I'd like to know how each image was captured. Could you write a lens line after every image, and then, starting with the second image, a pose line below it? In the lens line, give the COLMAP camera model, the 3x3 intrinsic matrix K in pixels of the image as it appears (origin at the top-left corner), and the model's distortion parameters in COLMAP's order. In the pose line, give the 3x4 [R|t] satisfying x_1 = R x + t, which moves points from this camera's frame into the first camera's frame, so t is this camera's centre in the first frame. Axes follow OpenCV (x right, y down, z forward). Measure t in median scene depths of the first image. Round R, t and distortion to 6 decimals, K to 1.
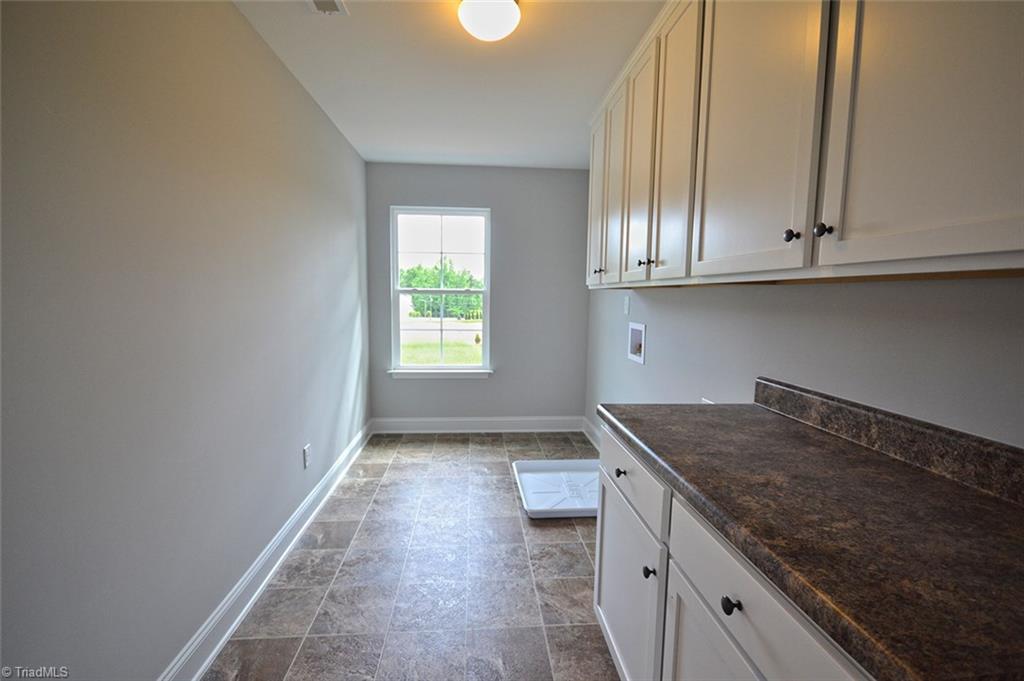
lens RADIAL K [[456.4, 0, 507.5], [0, 456.4, 346.9], [0, 0, 1]] dist [0.003323, -0.008915]
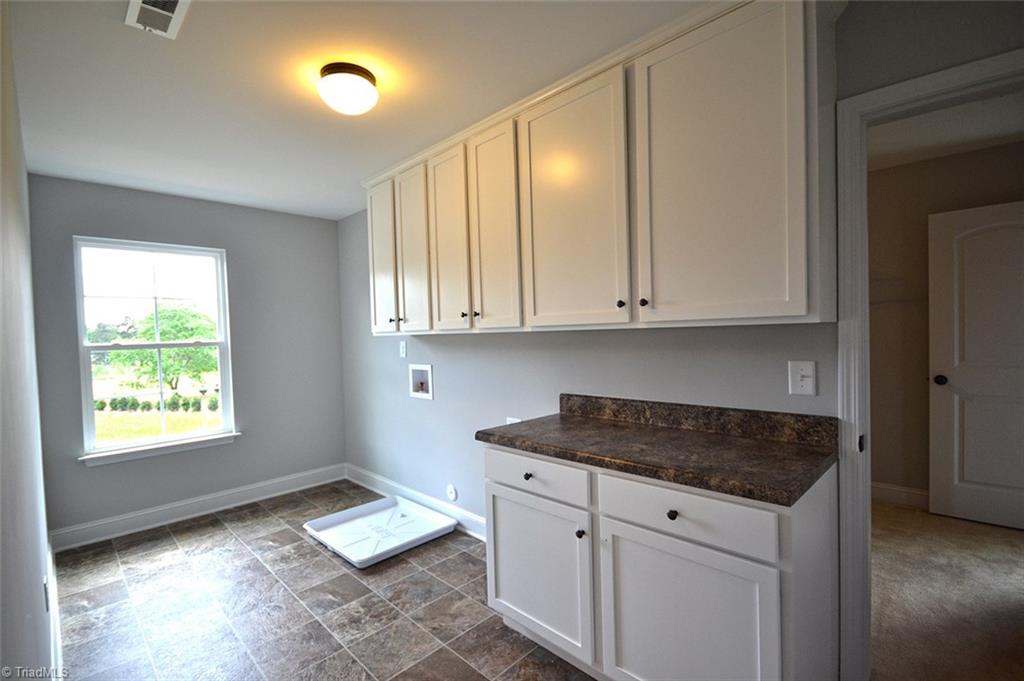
lens RADIAL K [[456.4, 0, 507.5], [0, 456.4, 346.9], [0, 0, 1]] dist [0.003323, -0.008915]
pose [[0.758557, -0.054963, 0.649284, -0.261751], [0.110951, 0.992780, -0.045583, -0.017412], [-0.642091, 0.106617, 0.759179, -0.002585]]
